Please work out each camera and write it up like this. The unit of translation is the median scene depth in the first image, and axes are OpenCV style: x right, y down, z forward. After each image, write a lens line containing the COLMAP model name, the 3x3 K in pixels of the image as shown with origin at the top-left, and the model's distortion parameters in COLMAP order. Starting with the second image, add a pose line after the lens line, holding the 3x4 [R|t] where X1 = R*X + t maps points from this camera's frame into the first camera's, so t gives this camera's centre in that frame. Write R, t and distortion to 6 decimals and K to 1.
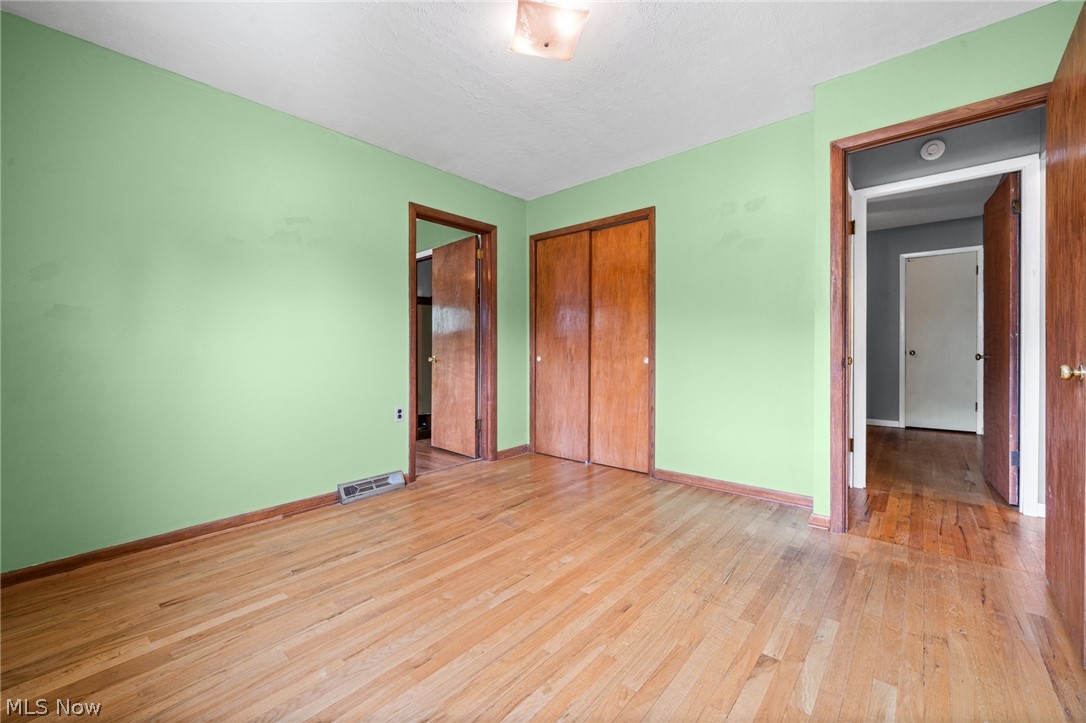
lens RADIAL K [[442.1, 0, 541.7], [0, 442.1, 350.2], [0, 0, 1]] dist [-0.000319, 0.000203]
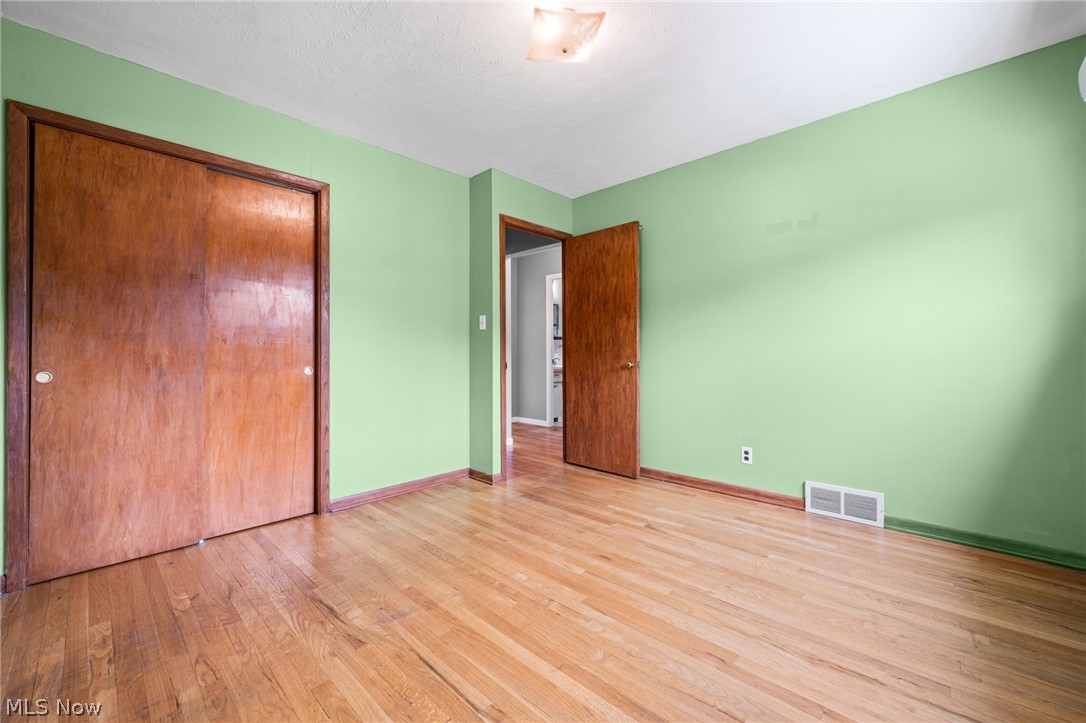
lens RADIAL K [[442.1, 0, 541.7], [0, 442.1, 350.2], [0, 0, 1]] dist [-0.000319, 0.000203]
pose [[0.044376, 0.016451, 0.998879, -0.673087], [0.007765, 0.999829, -0.016812, 0.004390], [-0.998985, 0.008503, 0.044240, 0.687159]]
